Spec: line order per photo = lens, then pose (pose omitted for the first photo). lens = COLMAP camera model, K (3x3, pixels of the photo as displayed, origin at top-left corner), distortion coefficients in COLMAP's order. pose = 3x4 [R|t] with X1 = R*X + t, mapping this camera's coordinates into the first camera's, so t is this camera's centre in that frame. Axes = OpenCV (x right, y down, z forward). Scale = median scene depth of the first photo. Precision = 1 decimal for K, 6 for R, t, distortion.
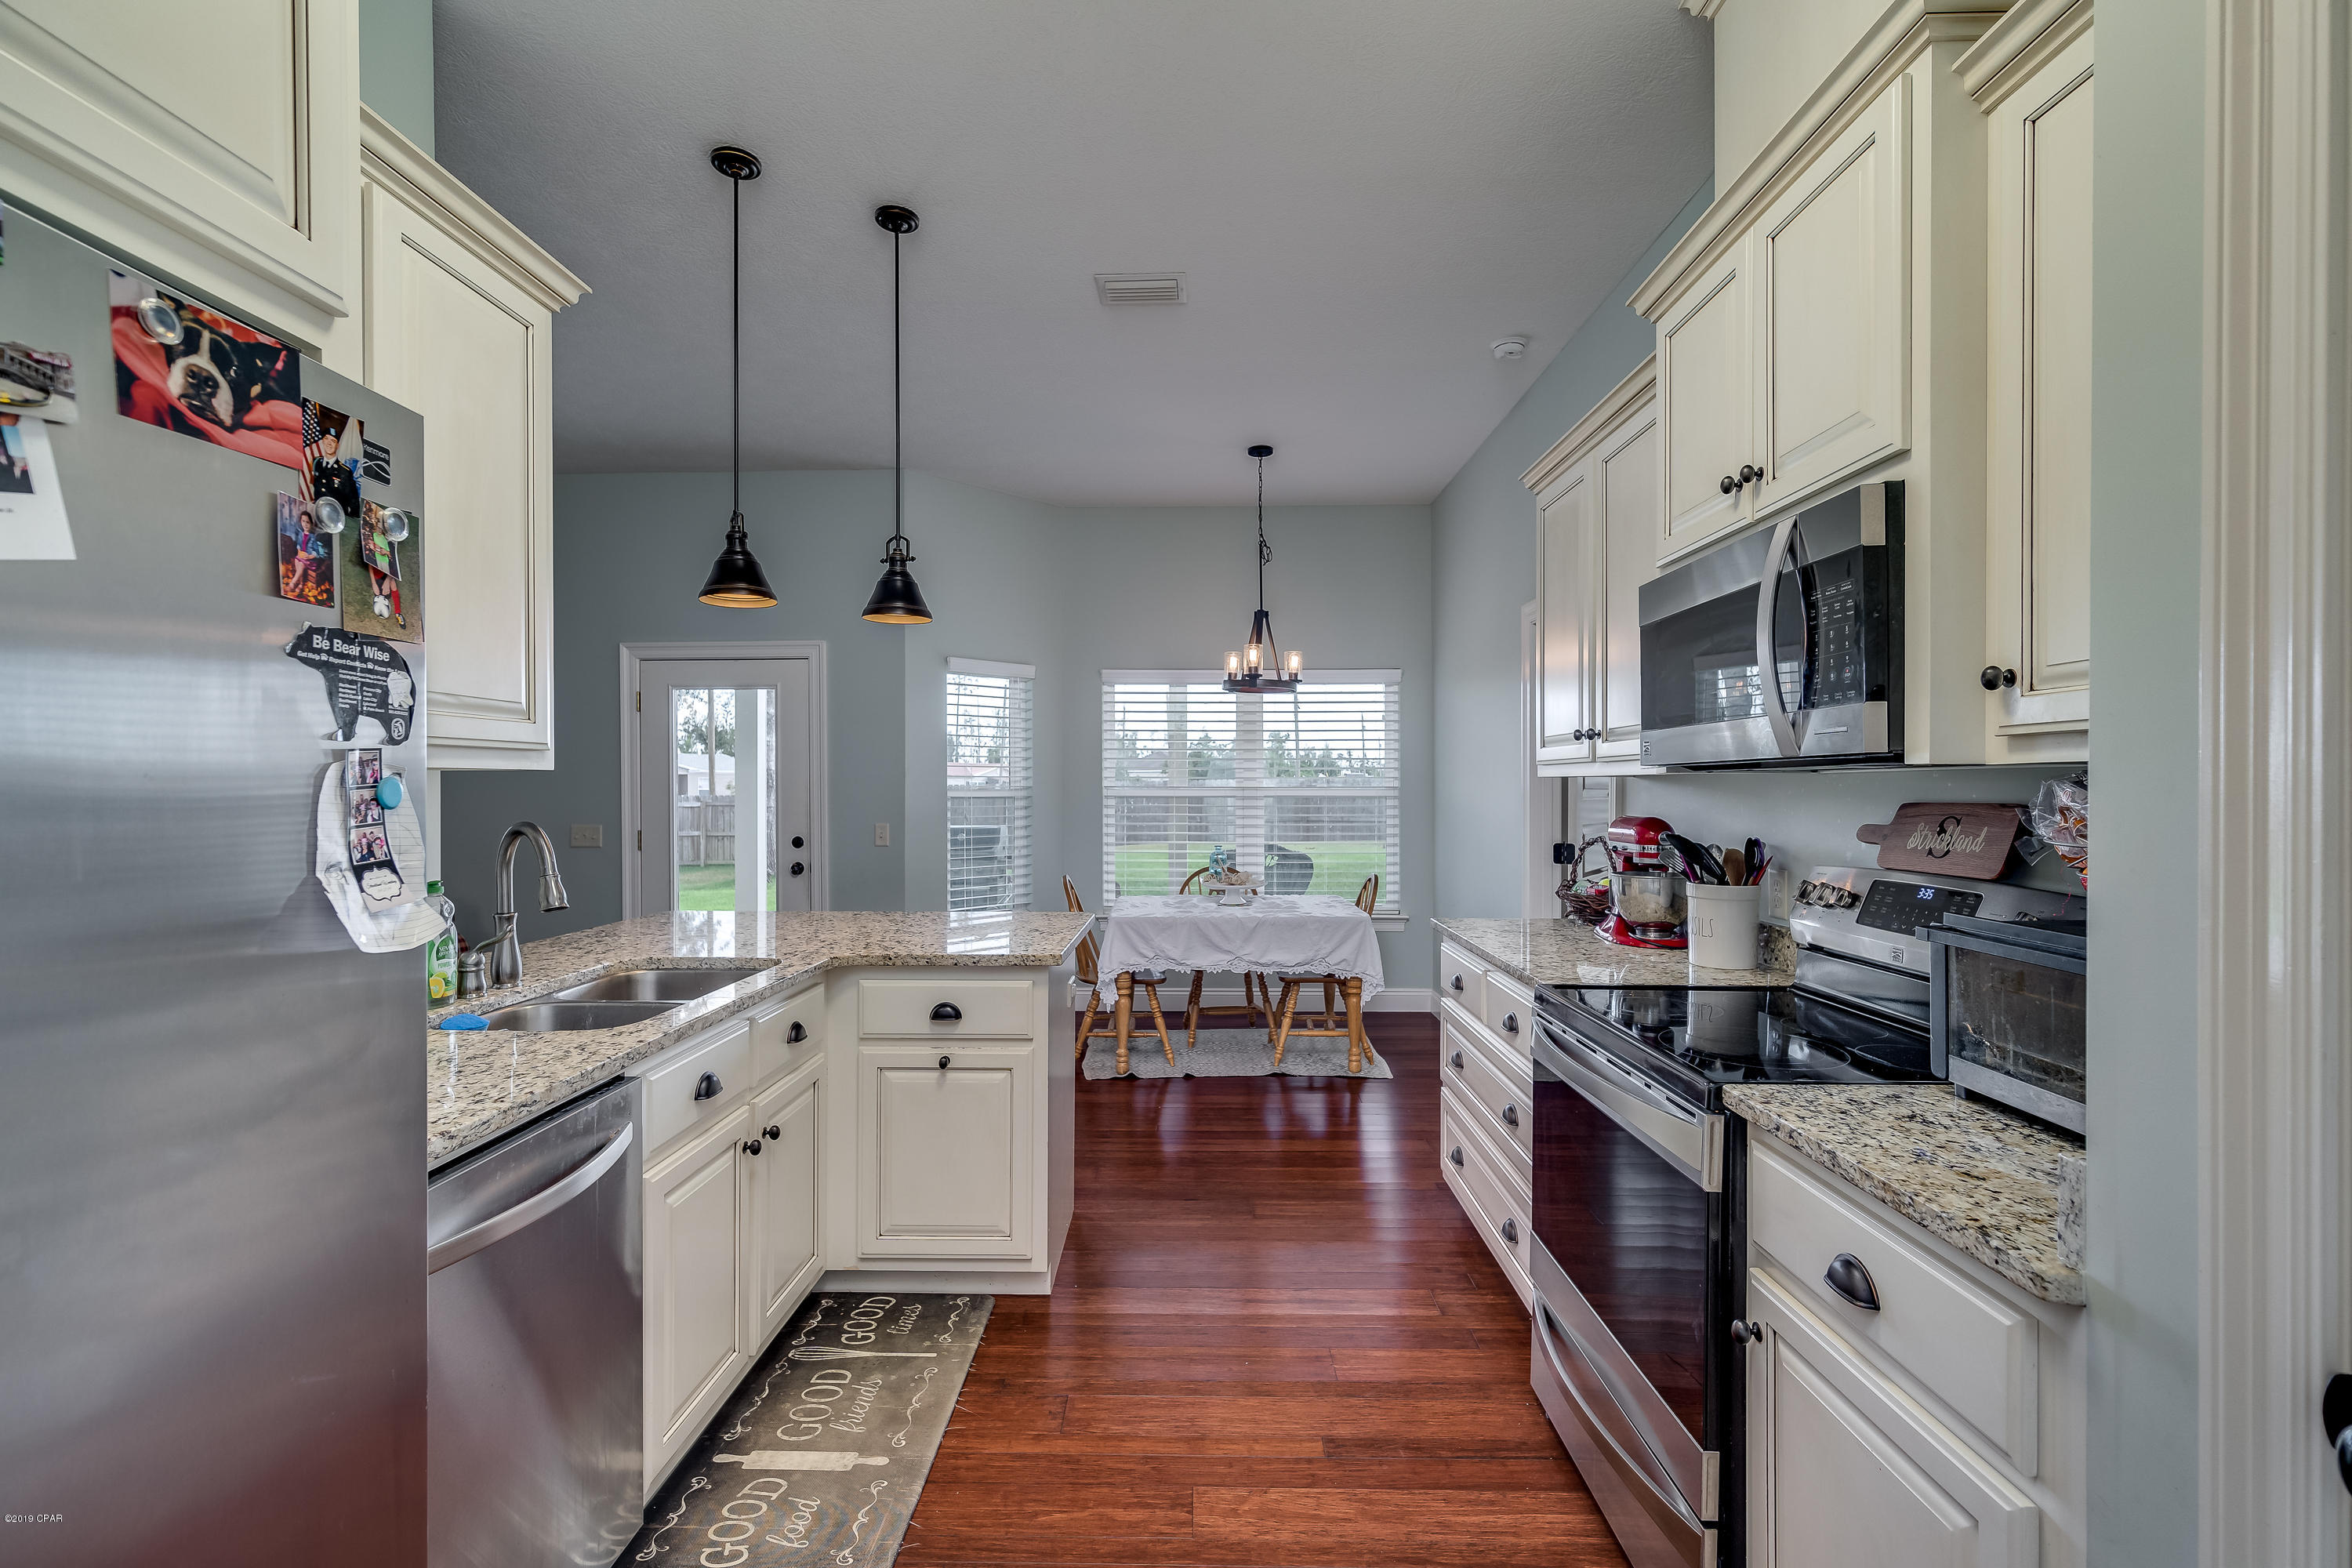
lens RADIAL K [[1013.8, 0, 1176.0], [0, 1013.8, 784.0], [0, 0, 1]] dist [0.004017, 0.000574]
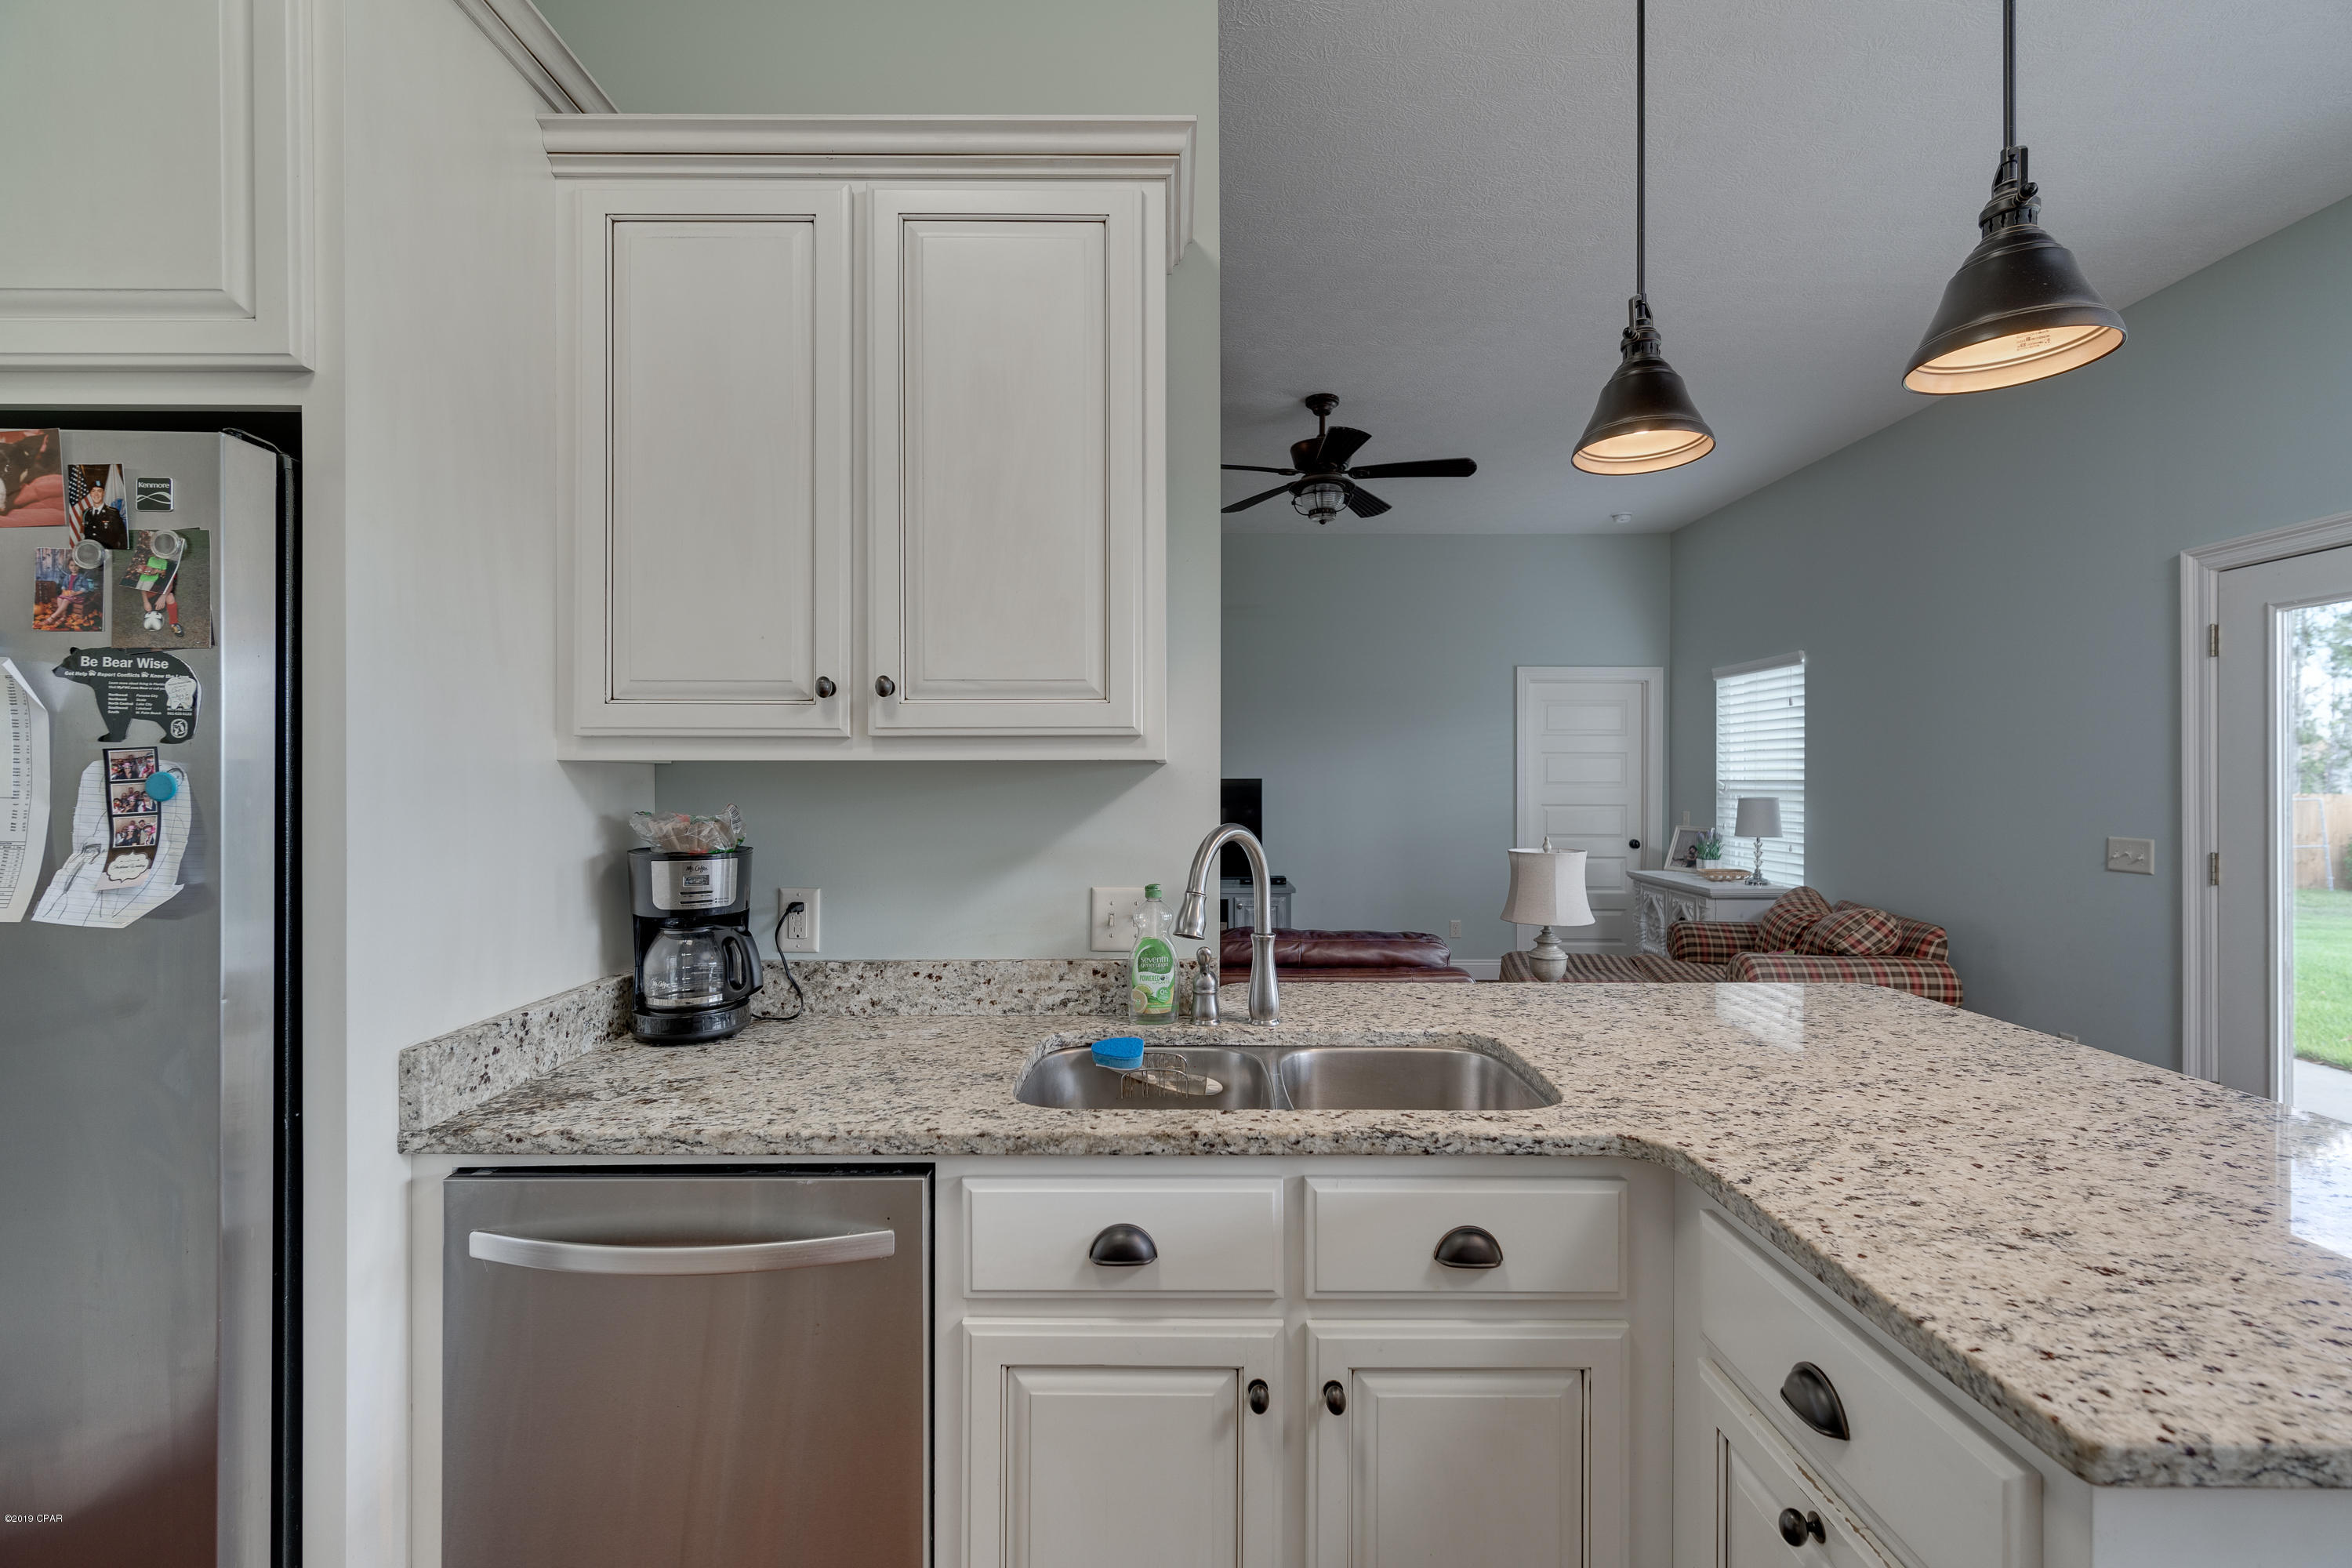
lens RADIAL K [[1013.8, 0, 1176.0], [0, 1013.8, 784.0], [0, 0, 1]] dist [0.004017, 0.000574]
pose [[0.020774, 0.004349, -0.999775, 0.374061], [0.001852, 0.999989, 0.004388, 0.003421], [0.999782, -0.001943, 0.020766, 2.123533]]
